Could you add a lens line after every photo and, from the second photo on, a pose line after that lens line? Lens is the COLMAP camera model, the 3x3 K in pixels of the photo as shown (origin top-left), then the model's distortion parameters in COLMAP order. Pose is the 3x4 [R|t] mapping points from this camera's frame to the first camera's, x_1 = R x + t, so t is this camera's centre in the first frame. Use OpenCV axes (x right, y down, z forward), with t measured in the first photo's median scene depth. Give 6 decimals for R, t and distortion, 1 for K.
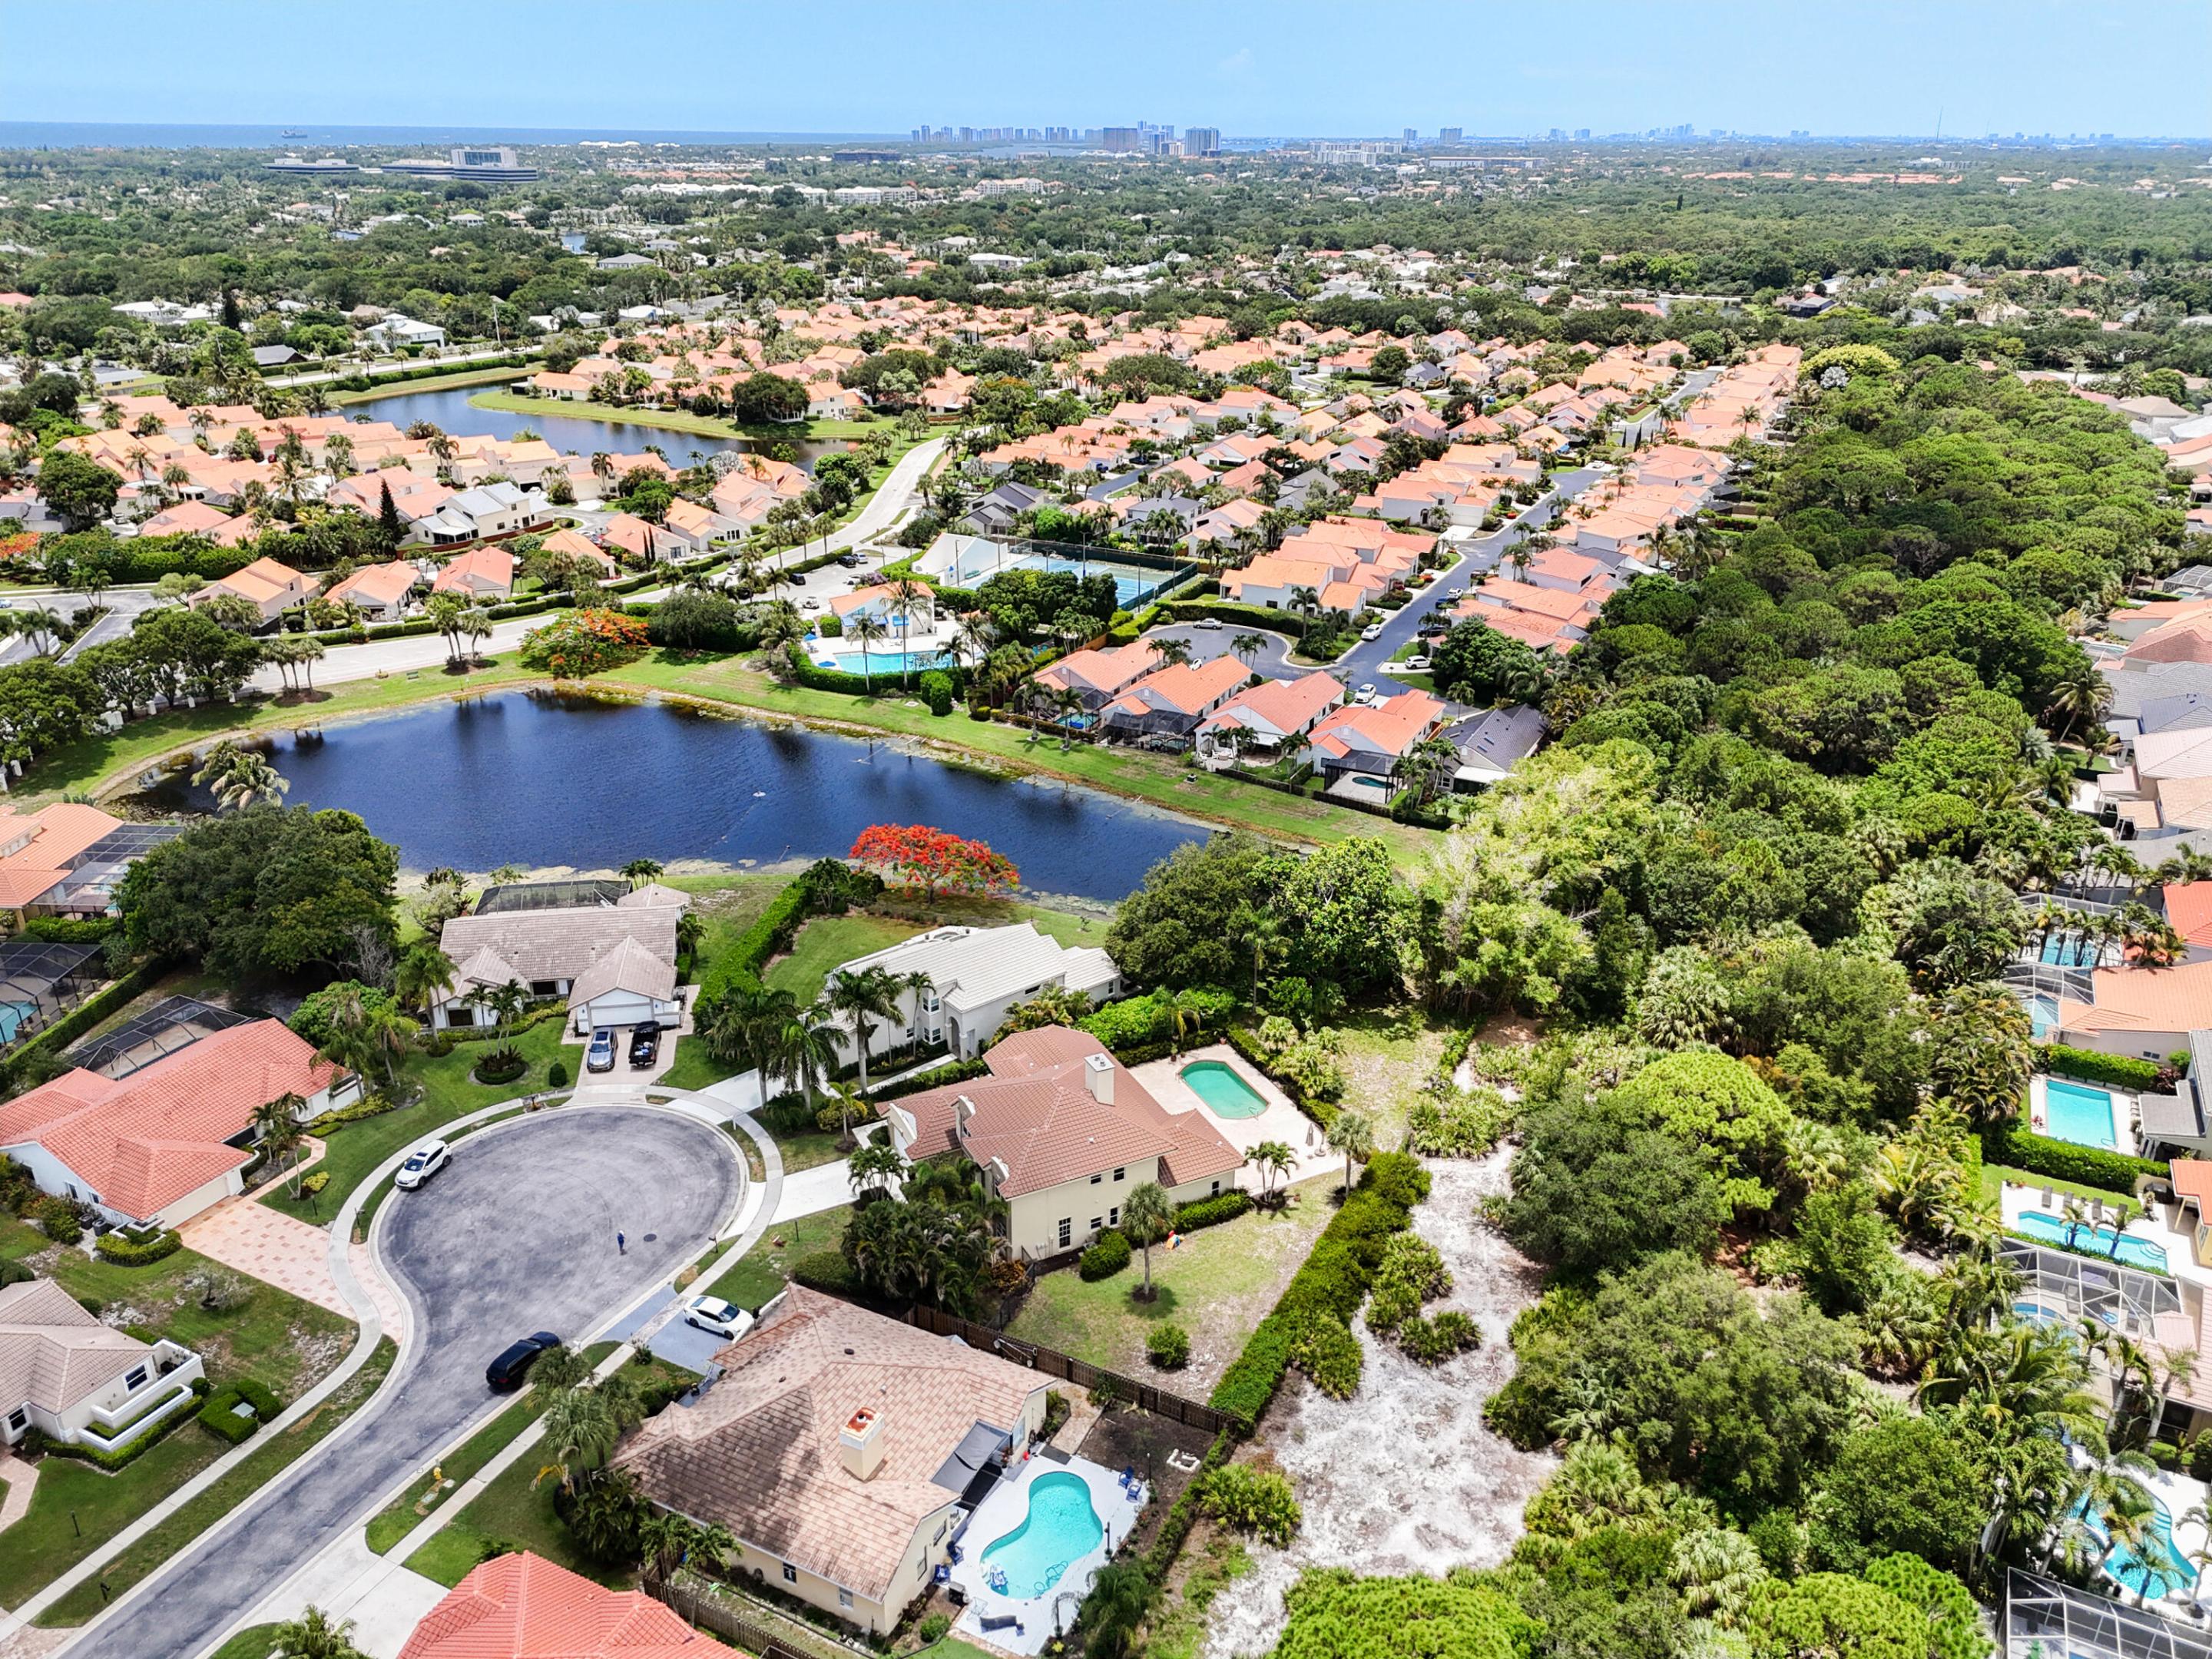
lens RADIAL K [[1629.8, 0, 1109.8], [0, 1629.8, 831.4], [0, 0, 1]] dist [0.066684, -0.062639]
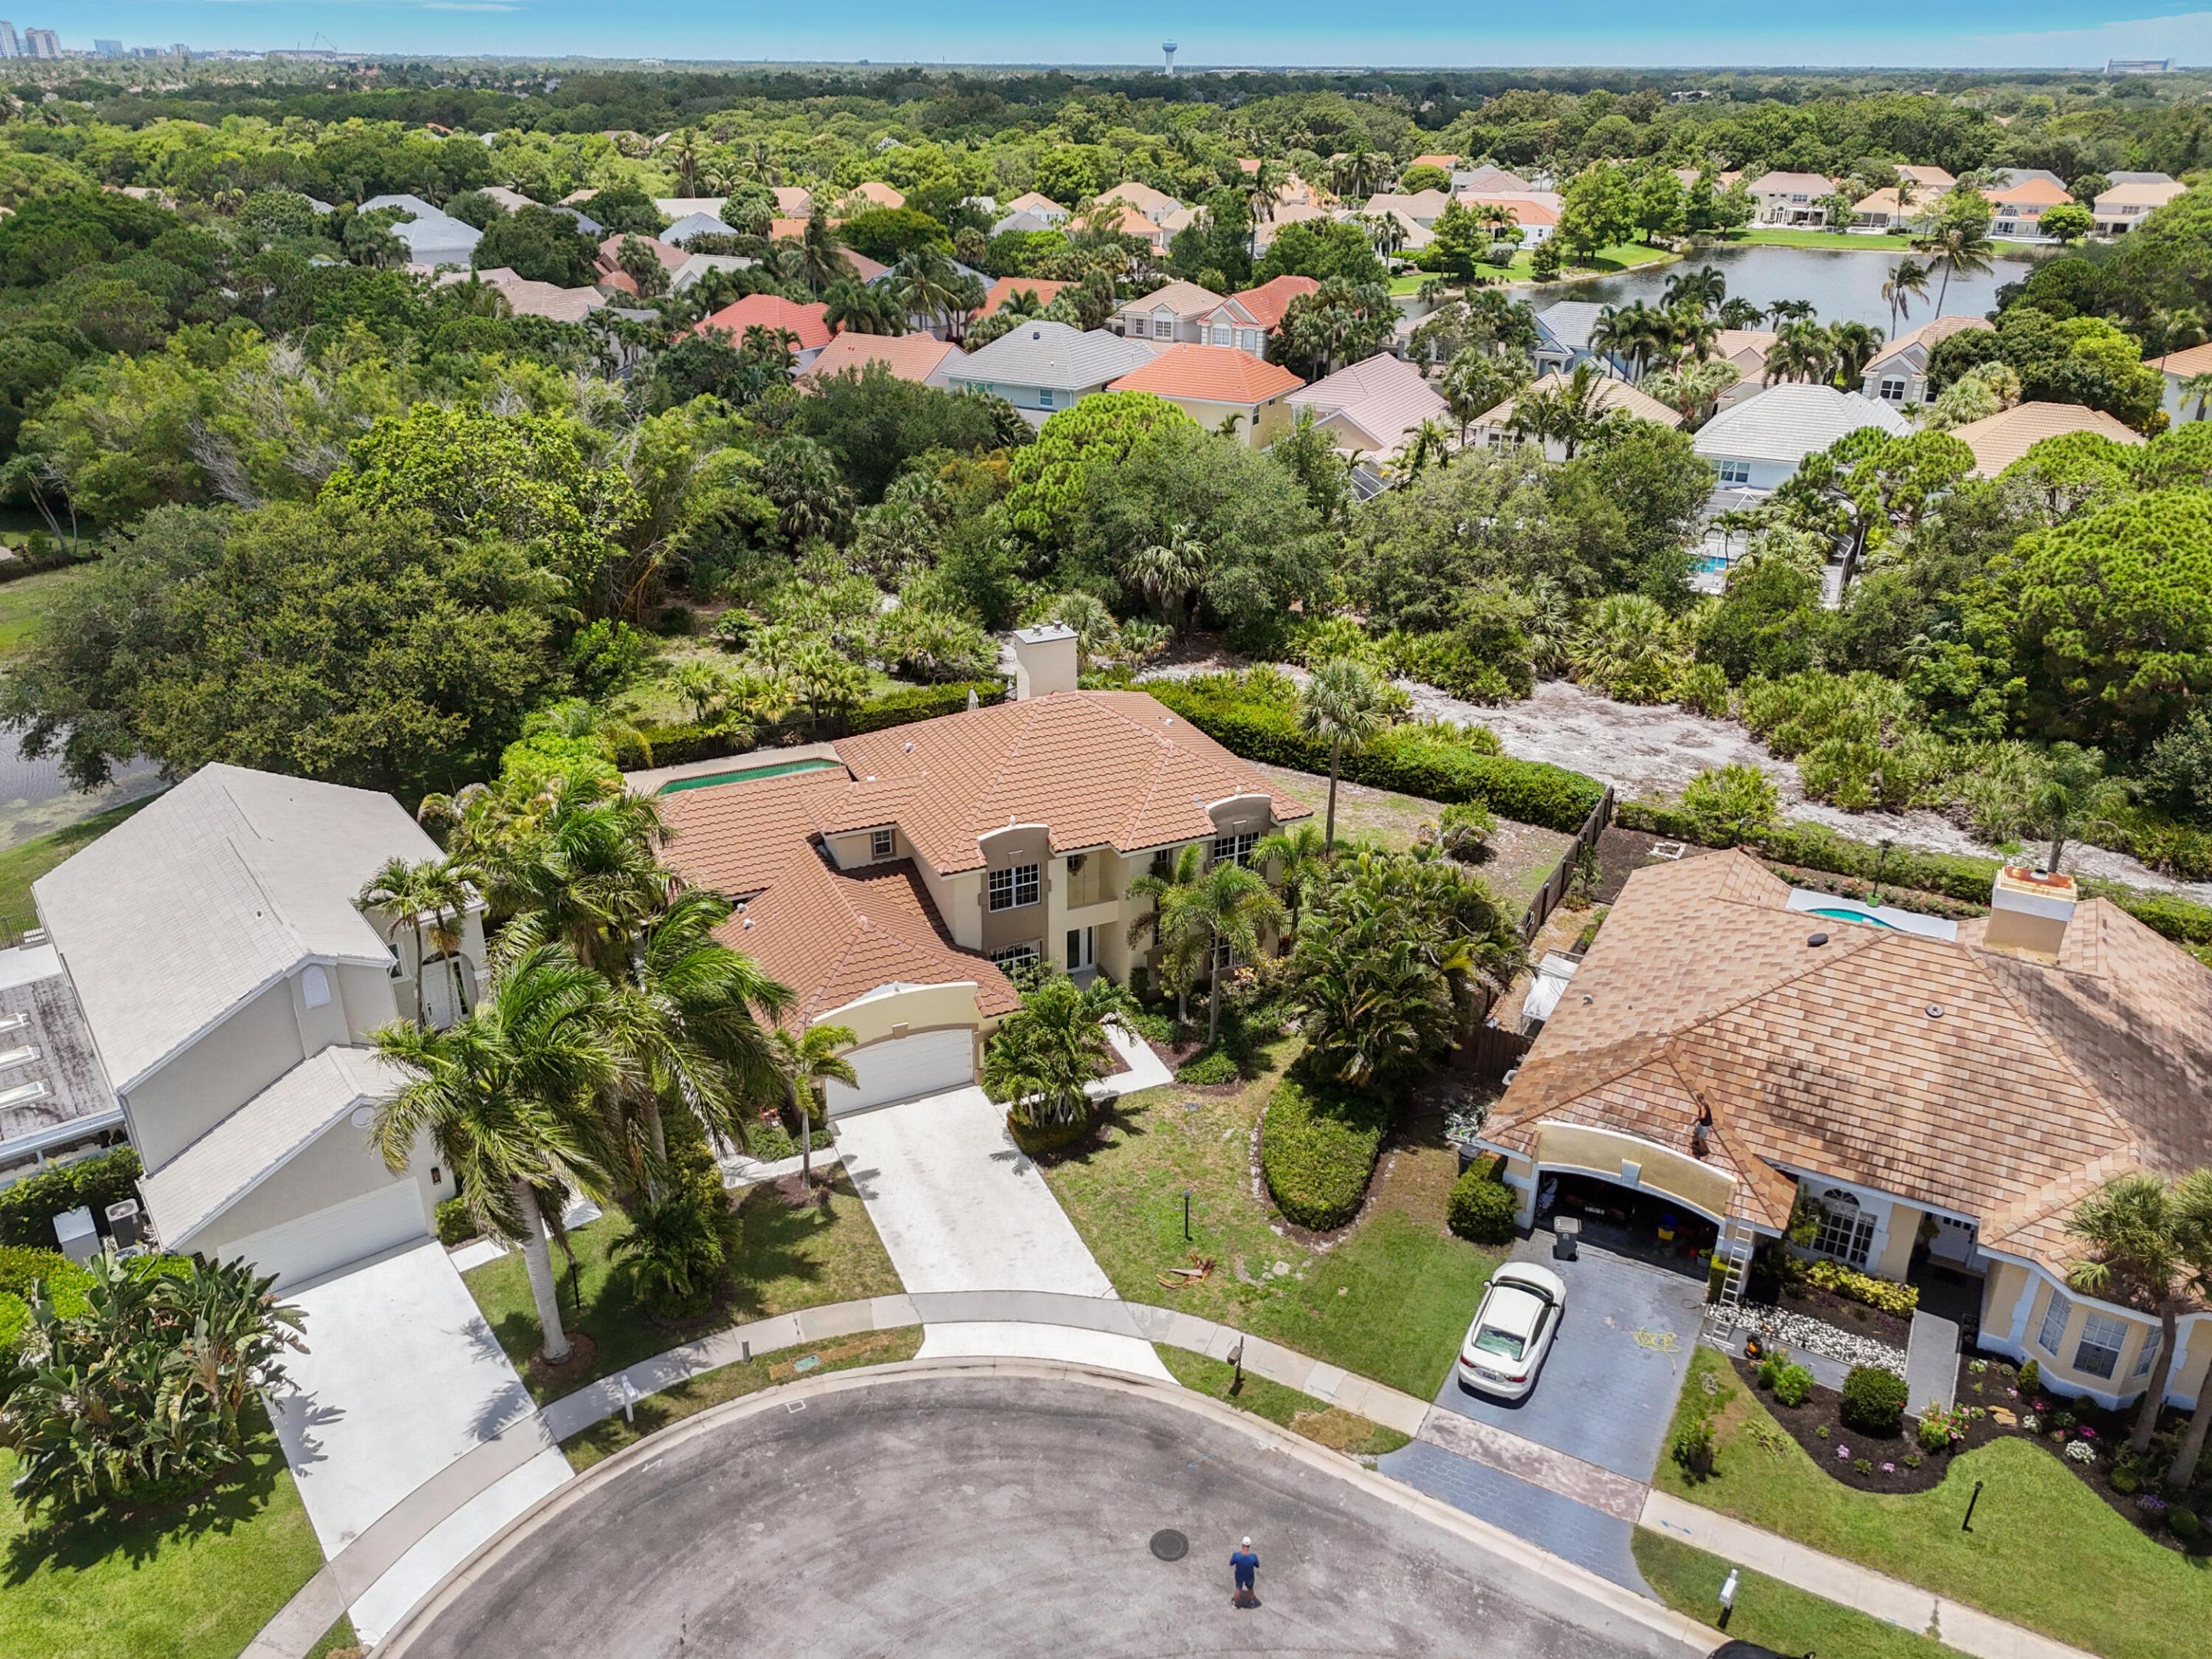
lens RADIAL K [[1629.8, 0, 1105.1], [0, 1629.8, 828.5], [0, 0, 1]] dist [0.066684, -0.062639]
pose [[0.032772, -0.428052, 0.903160, -0.370991], [0.386123, 0.838909, 0.383589, -0.000111], [-0.921865, 0.336160, 0.192774, 0.653613]]
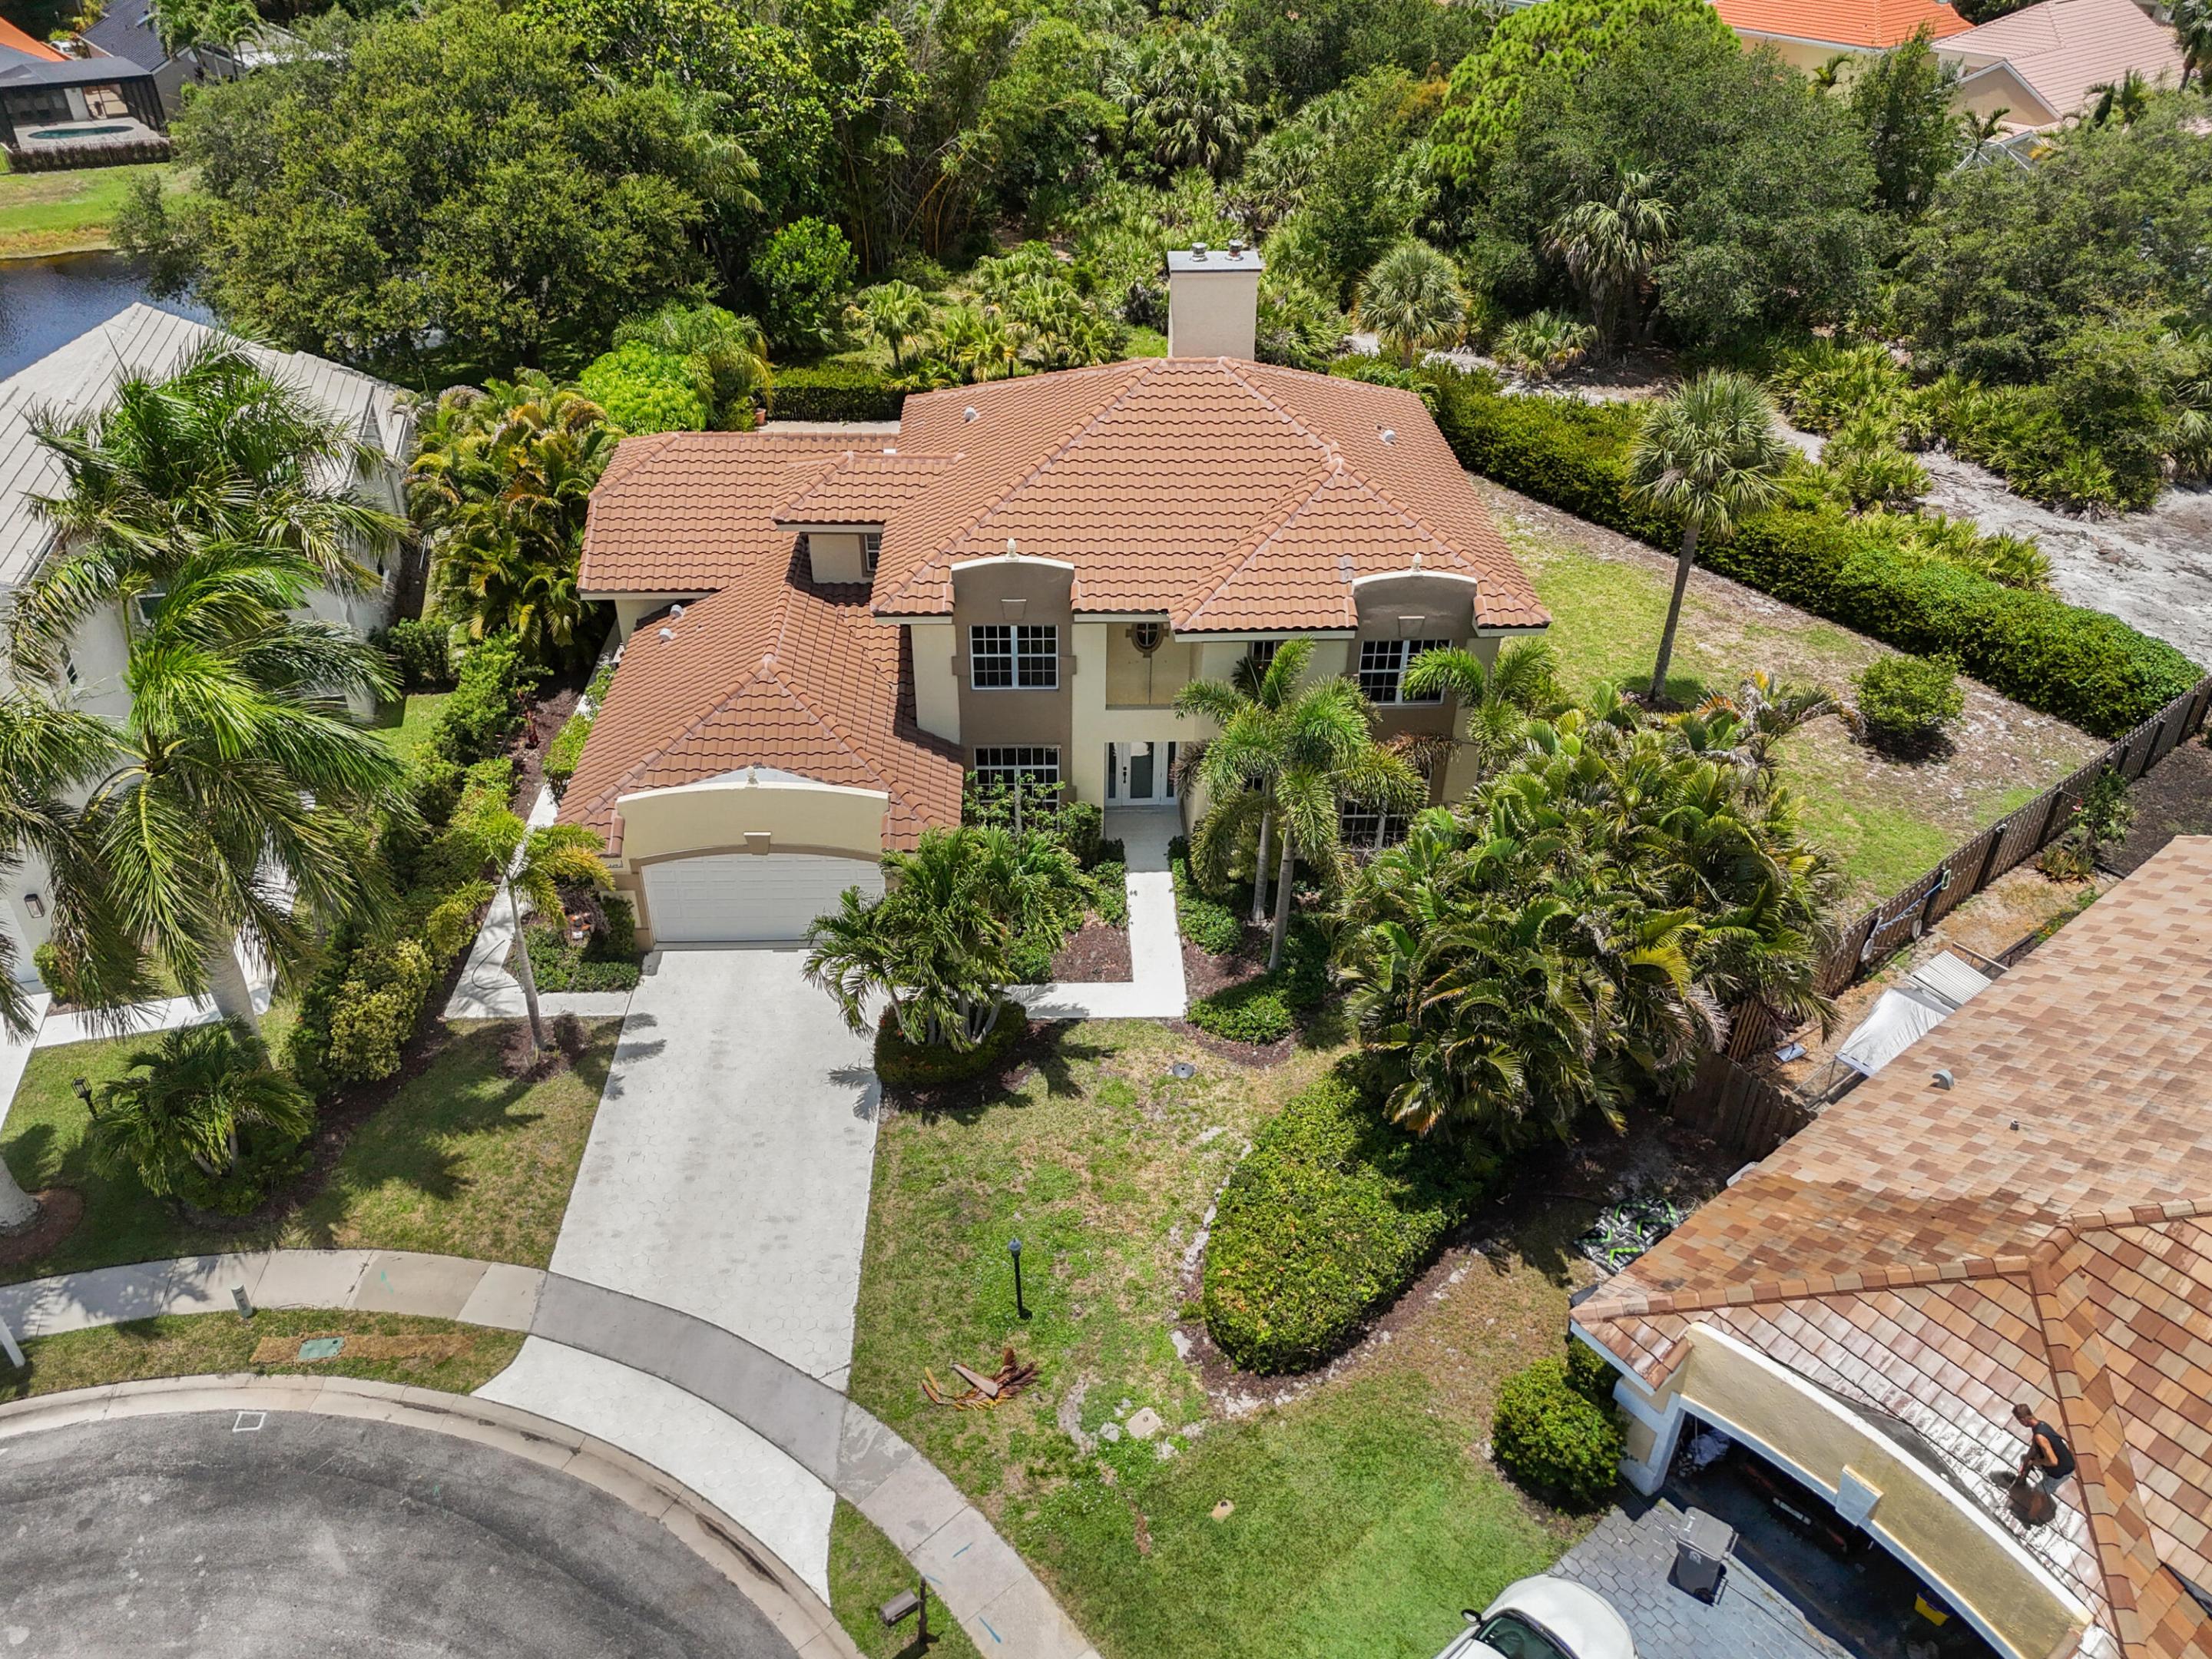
lens RADIAL K [[1629.8, 0, 1107.5], [0, 1629.8, 830.6], [0, 0, 1]] dist [0.066684, -0.062639]
pose [[0.411565, -0.515255, 0.751749, -0.234684], [0.350029, 0.850950, 0.391616, 0.074549], [-0.841483, 0.101958, 0.530576, 0.619245]]
